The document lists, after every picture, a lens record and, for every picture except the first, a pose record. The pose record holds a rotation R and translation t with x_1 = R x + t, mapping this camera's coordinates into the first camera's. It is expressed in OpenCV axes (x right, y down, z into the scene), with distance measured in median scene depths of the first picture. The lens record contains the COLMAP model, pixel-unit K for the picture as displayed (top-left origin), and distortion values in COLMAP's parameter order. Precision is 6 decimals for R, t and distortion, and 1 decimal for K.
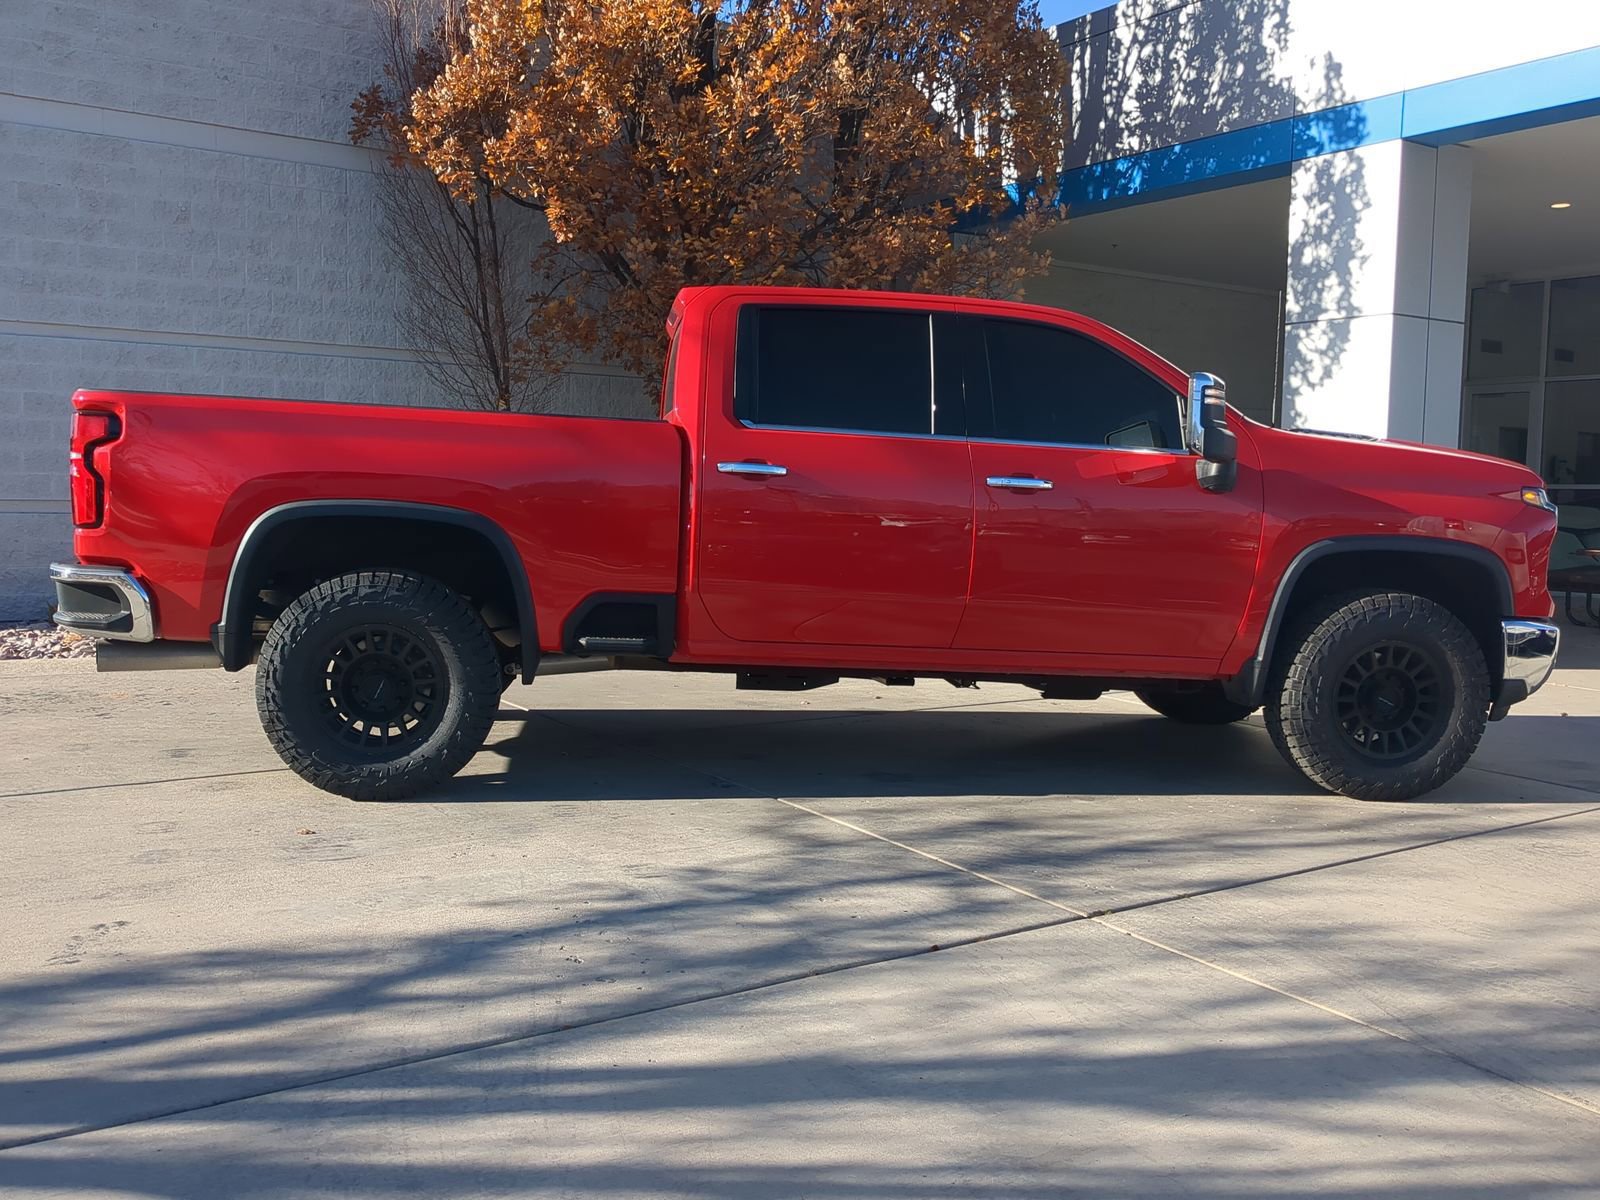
lens RADIAL K [[1423.2, 0, 804.5], [0, 1423.2, 596.9], [0, 0, 1]] dist [0.013511, -0.006109]
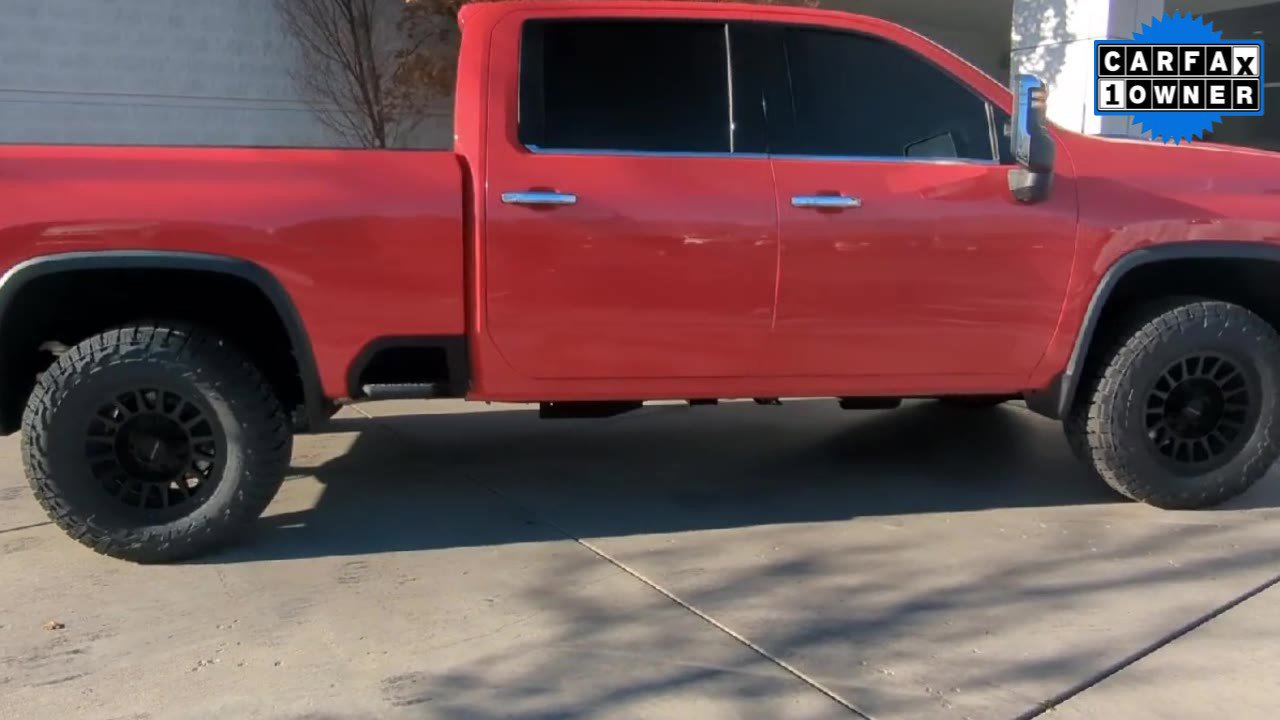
lens RADIAL K [[887.5, 0, 605.8], [0, 887.5, 363.8], [0, 0, 1]] dist [-0.017743, -0.000886]
pose [[0.998703, -0.029032, -0.041836, 0.025633], [0.033683, 0.992778, 0.115140, -0.044154], [0.038191, -0.116400, 0.992468, 0.383197]]
